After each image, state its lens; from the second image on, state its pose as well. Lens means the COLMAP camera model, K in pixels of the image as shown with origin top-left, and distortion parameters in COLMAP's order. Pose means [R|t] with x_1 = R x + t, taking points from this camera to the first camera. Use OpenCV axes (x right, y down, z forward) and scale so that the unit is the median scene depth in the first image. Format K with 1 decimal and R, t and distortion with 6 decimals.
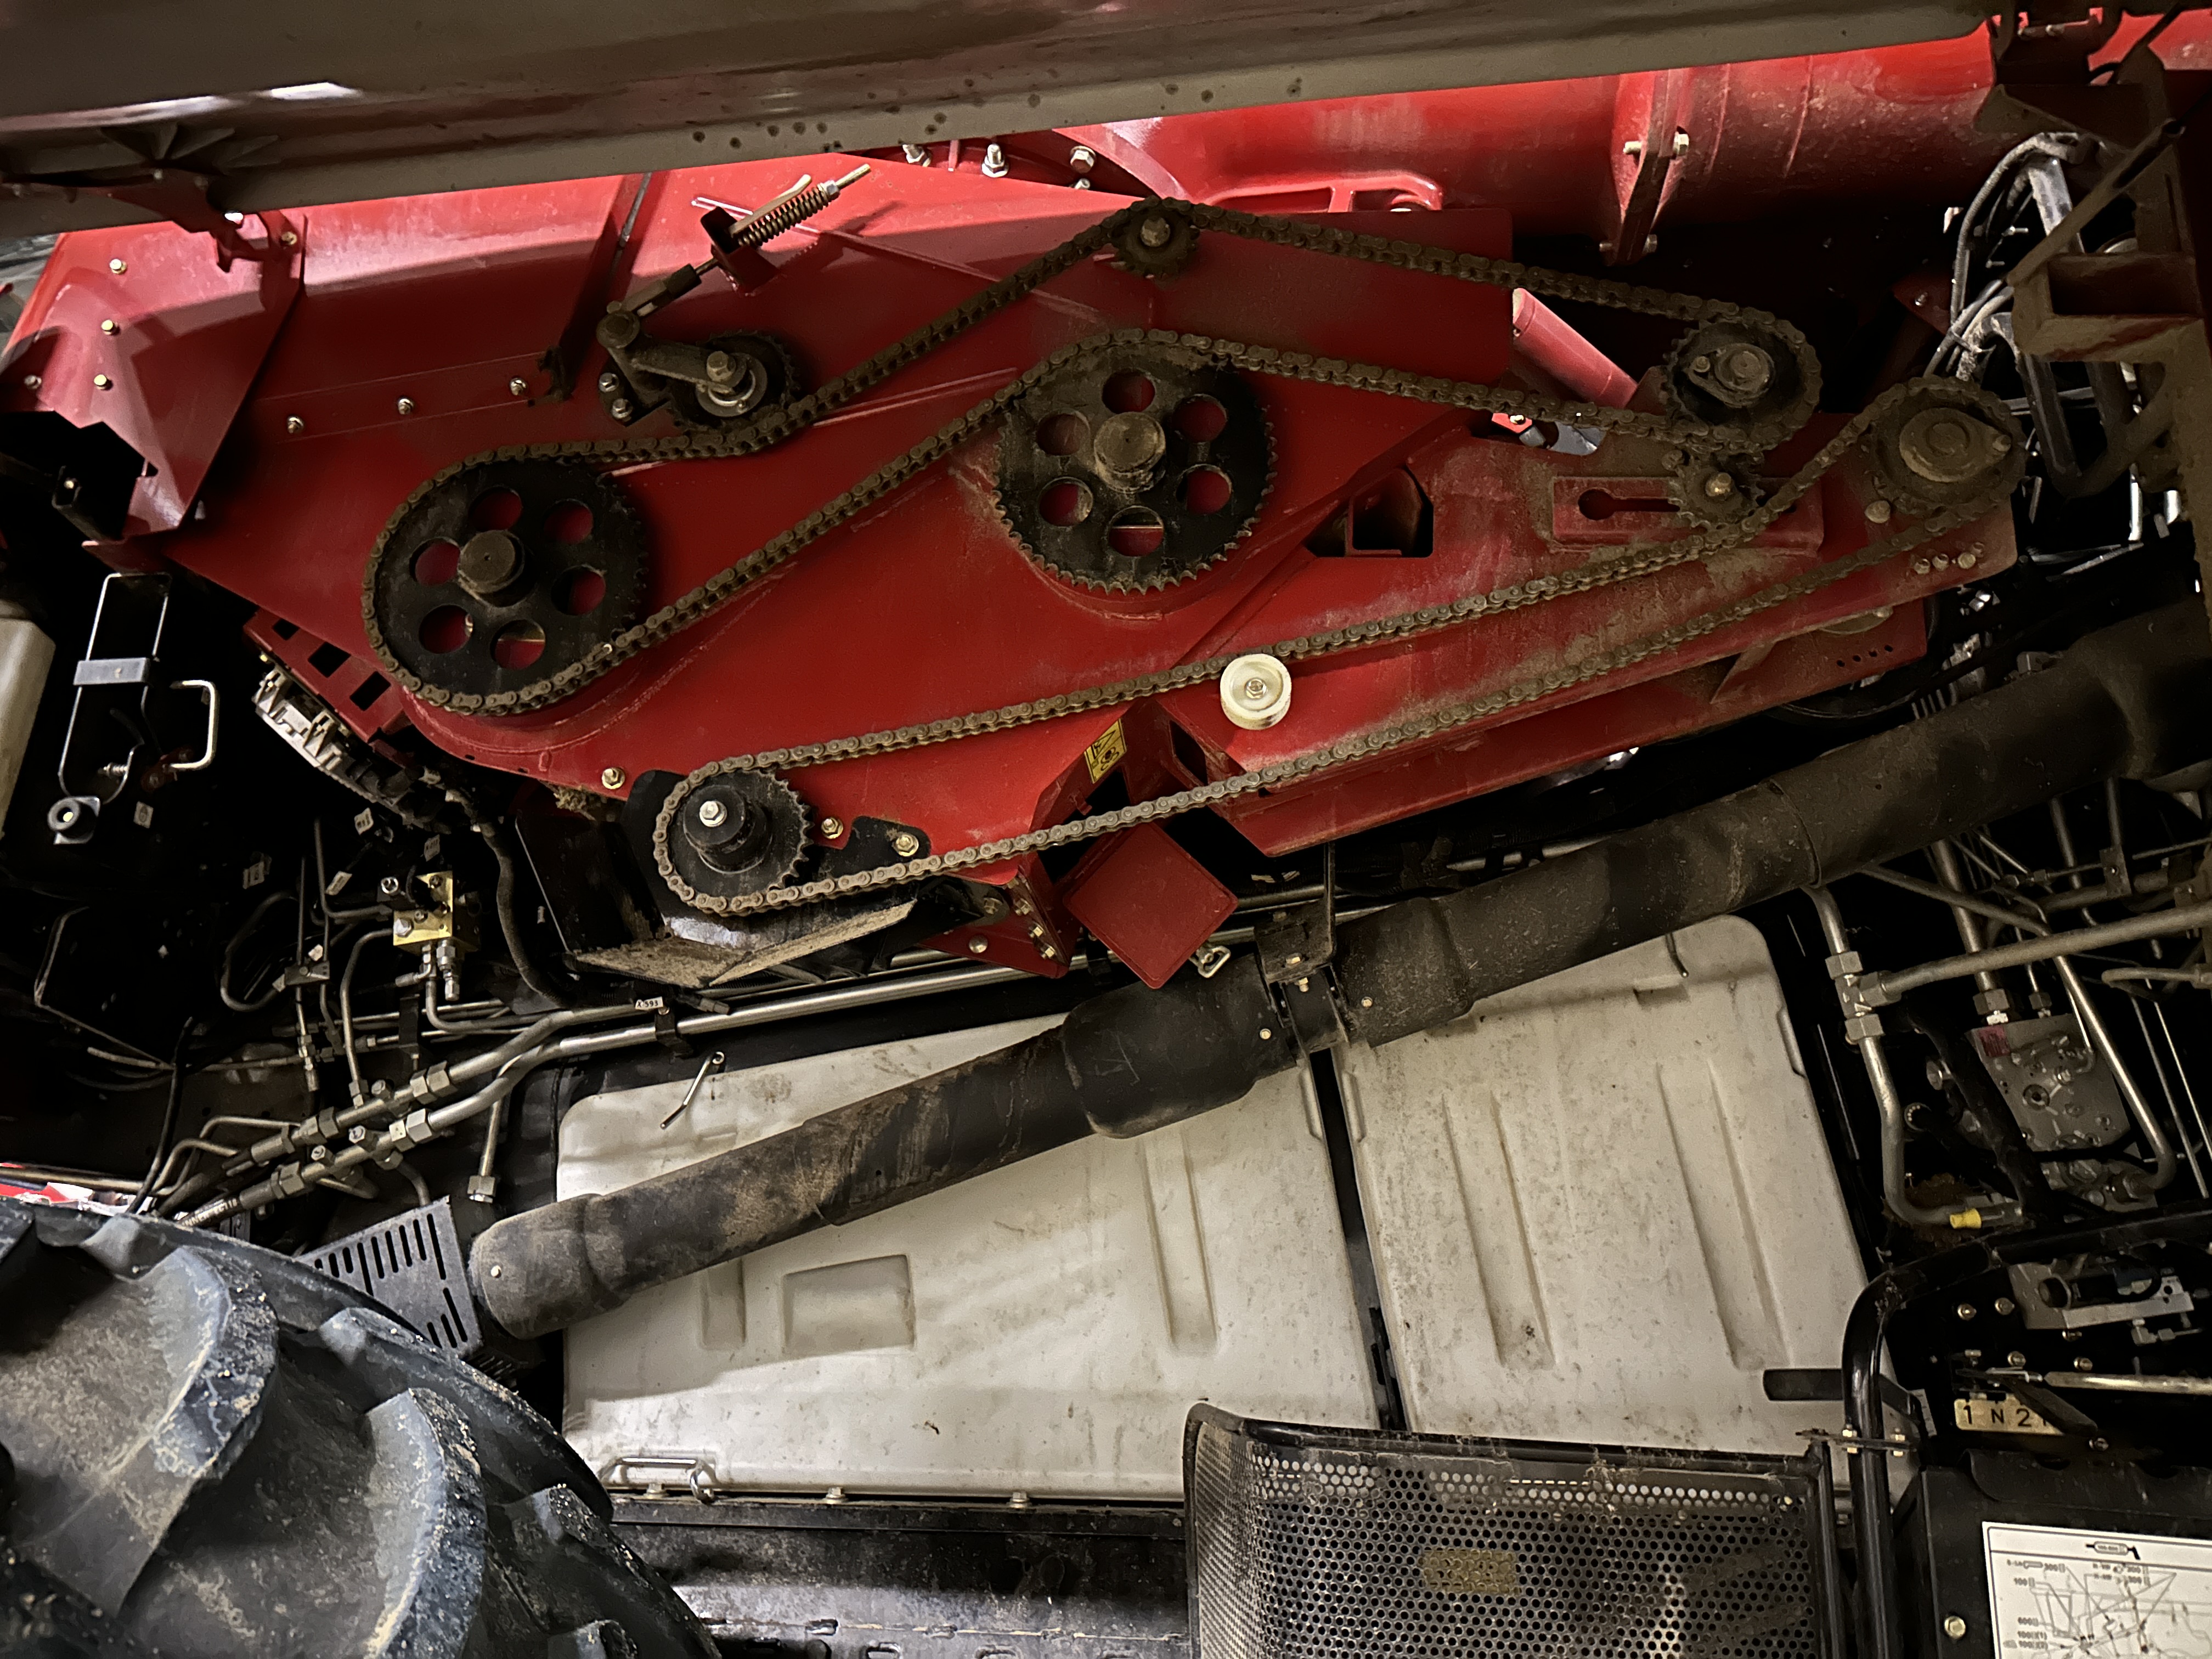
lens RADIAL K [[1553.7, 0, 1094.6], [0, 1553.7, 835.9], [0, 0, 1]] dist [0.053021, -0.073503]
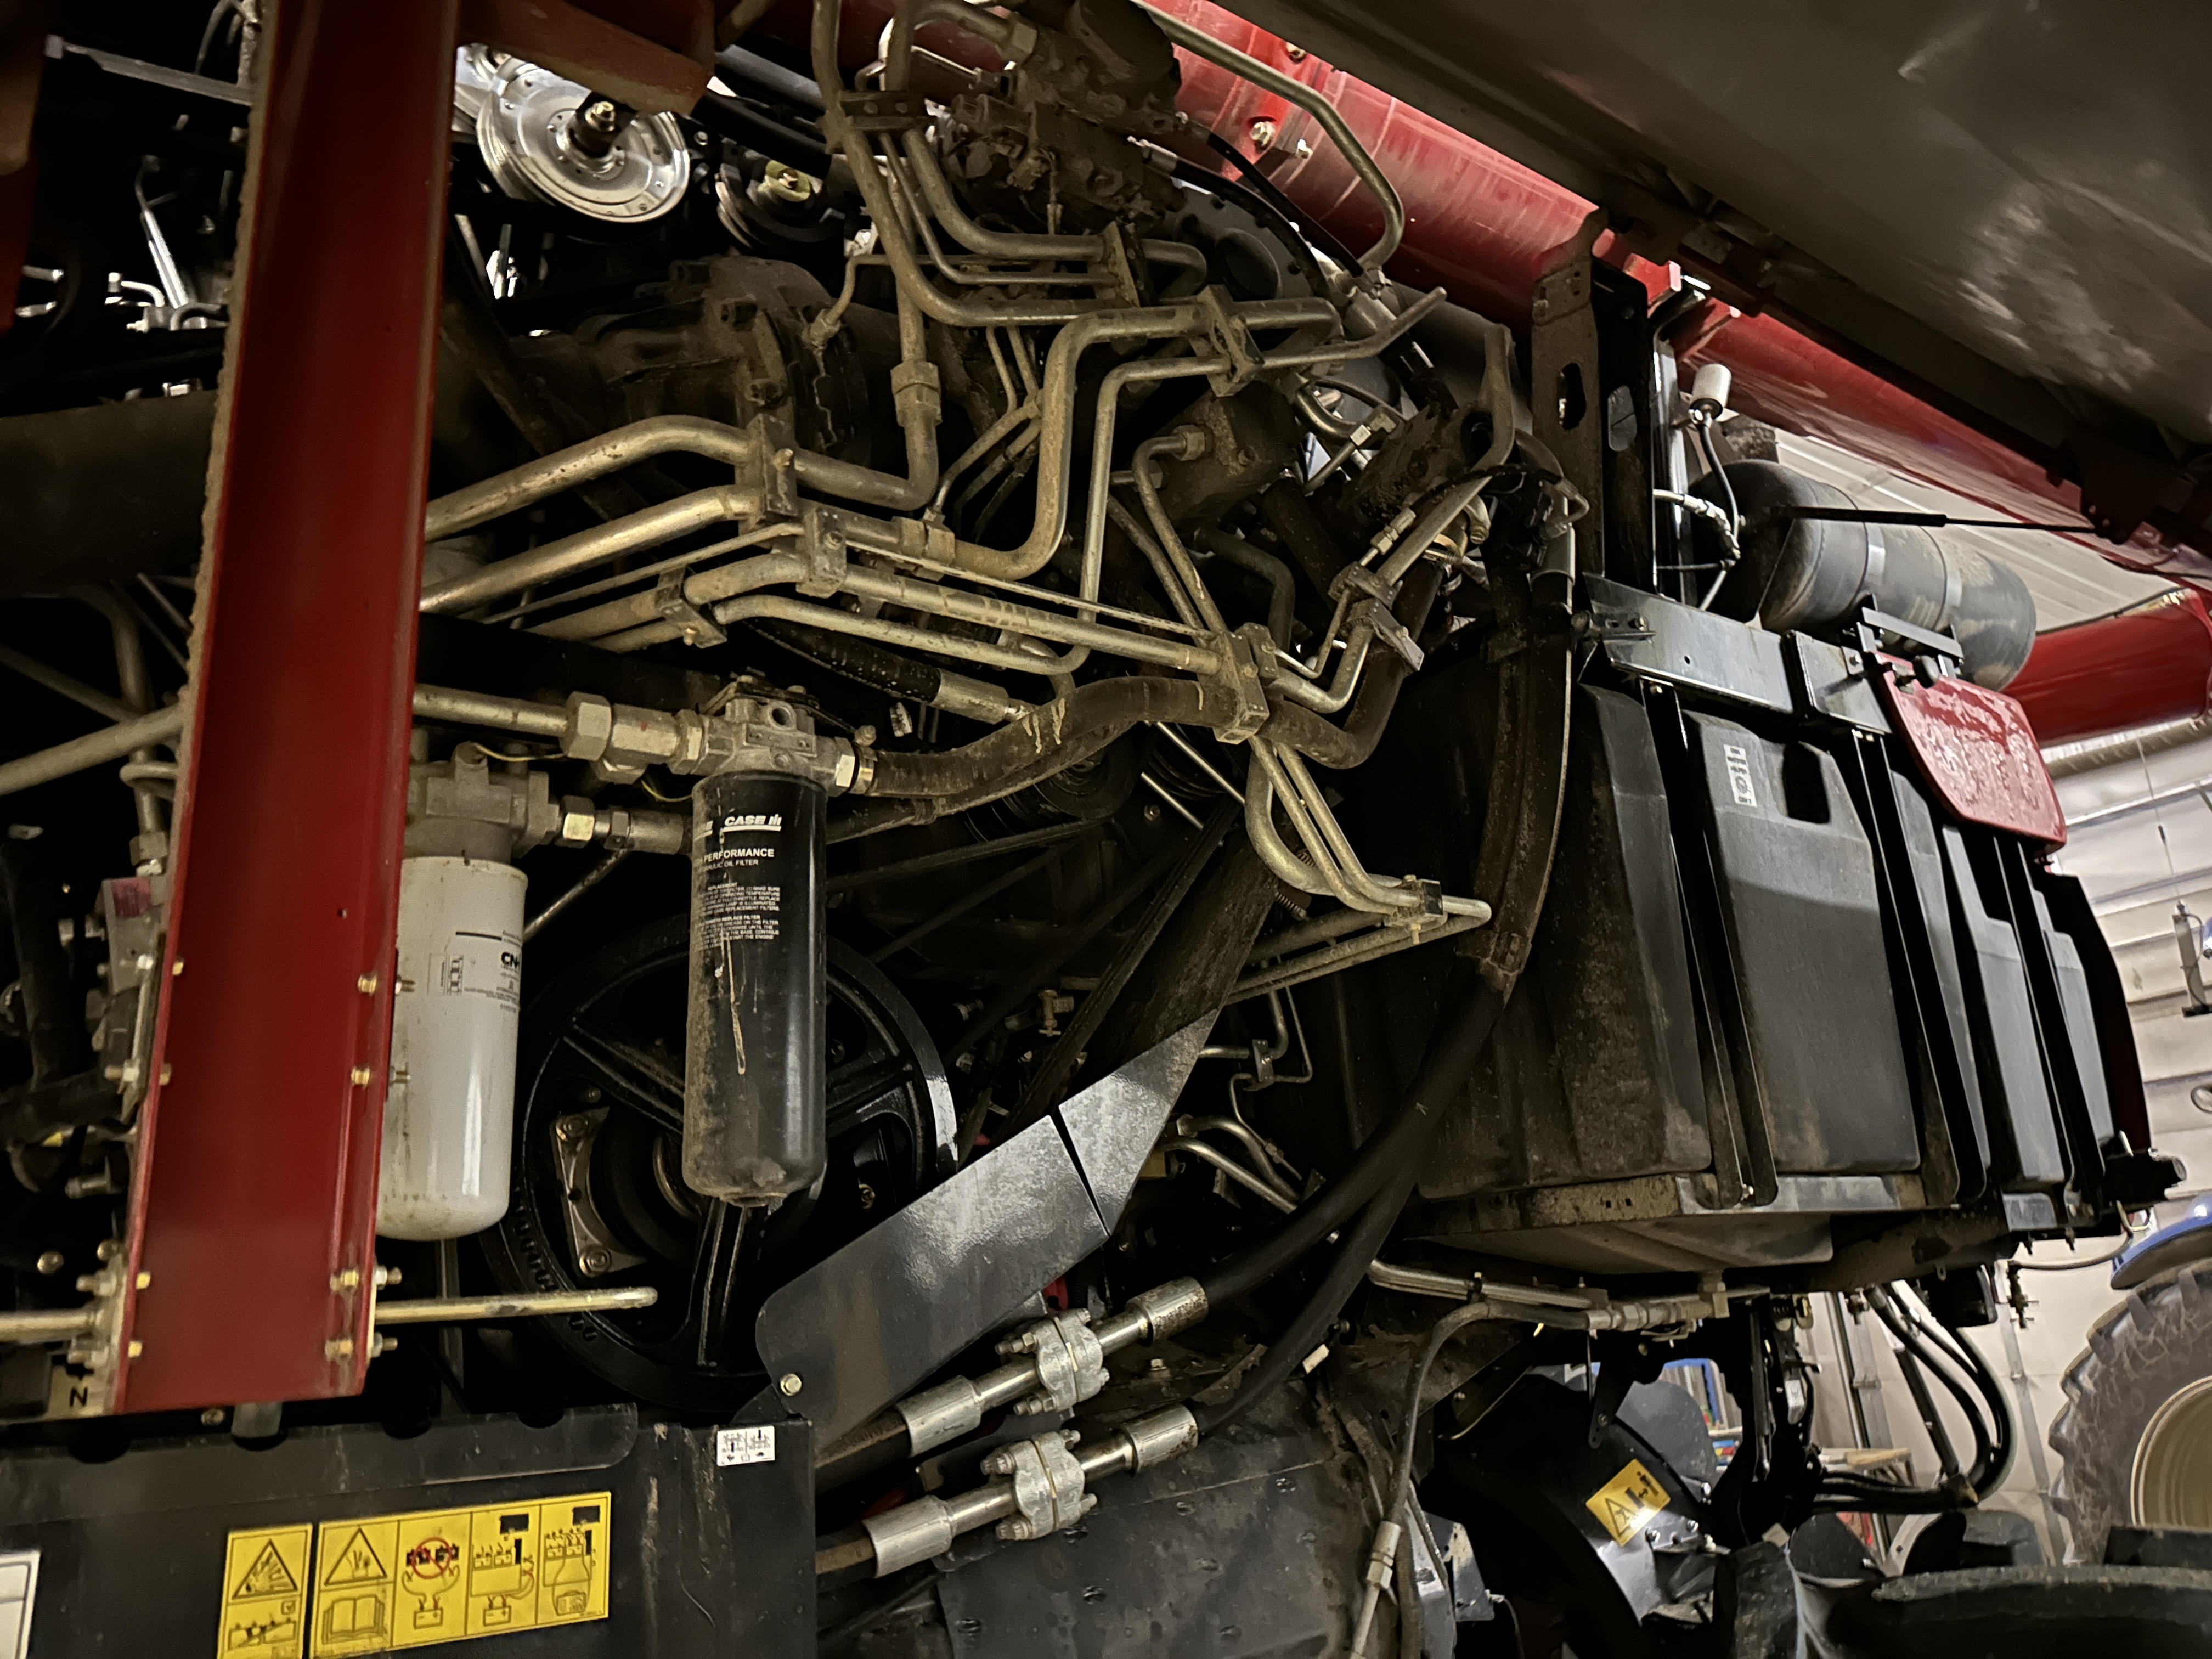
lens RADIAL K [[1553.7, 0, 1094.6], [0, 1553.7, 835.9], [0, 0, 1]] dist [0.053021, -0.073503]
pose [[0.756362, 0.083584, 0.648791, 0.462421], [-0.083433, 0.996029, -0.031053, 0.093386], [-0.648811, -0.030643, 0.760333, 0.141671]]
